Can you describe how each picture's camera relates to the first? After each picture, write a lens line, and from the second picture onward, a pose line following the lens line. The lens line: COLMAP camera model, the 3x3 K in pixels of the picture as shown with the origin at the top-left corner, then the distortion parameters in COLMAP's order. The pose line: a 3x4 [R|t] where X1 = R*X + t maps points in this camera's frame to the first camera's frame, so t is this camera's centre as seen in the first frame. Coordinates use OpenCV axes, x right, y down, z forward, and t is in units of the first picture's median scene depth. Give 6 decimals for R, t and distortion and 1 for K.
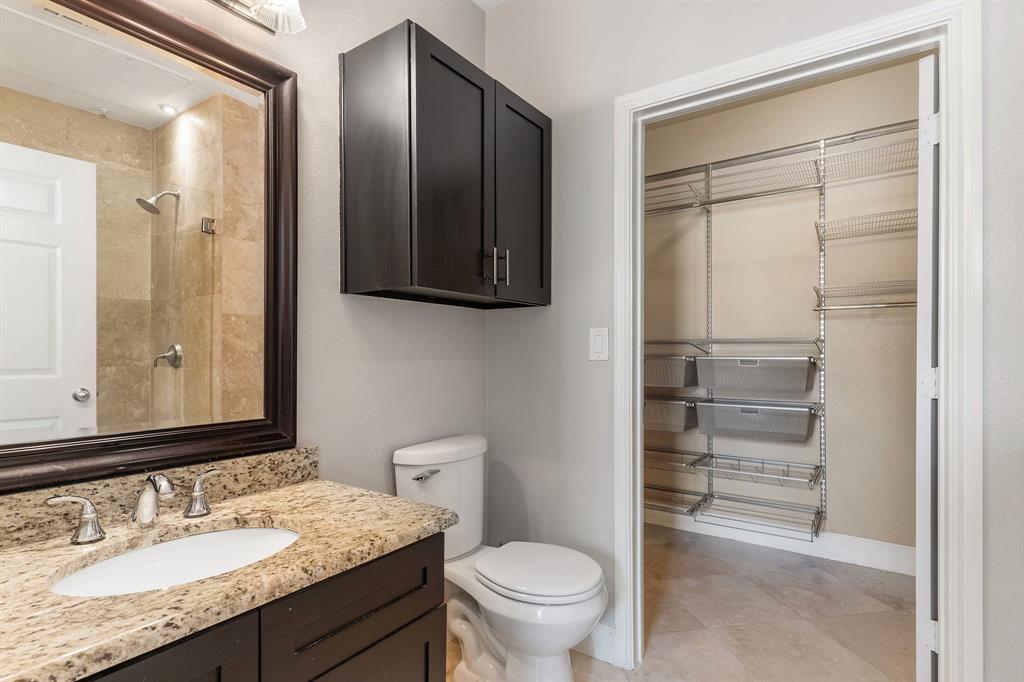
lens RADIAL K [[506.3, 0, 513.2], [0, 506.3, 351.8], [0, 0, 1]] dist [0.000595, 0.000056]
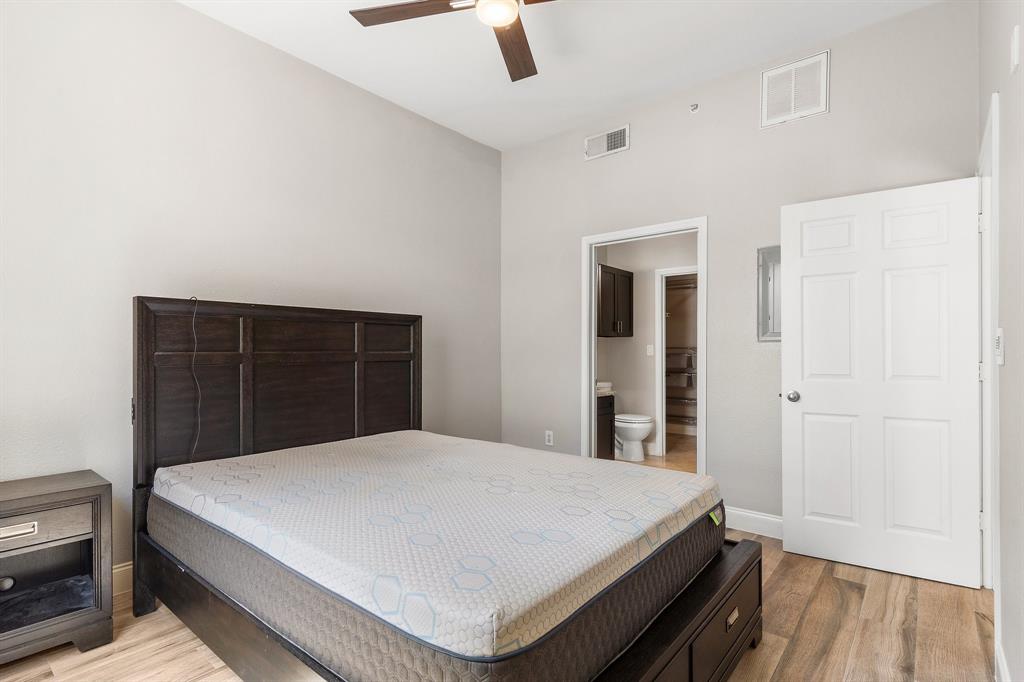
lens RADIAL K [[487.3, 0, 512.0], [0, 487.3, 341.0], [0, 0, 1]] dist [0.000181, 0.000027]
pose [[0.998400, -0.000870, -0.056545, -0.351941], [0.000394, 0.999964, -0.008433, -0.033409], [0.056550, 0.008397, 0.998364, -1.403035]]
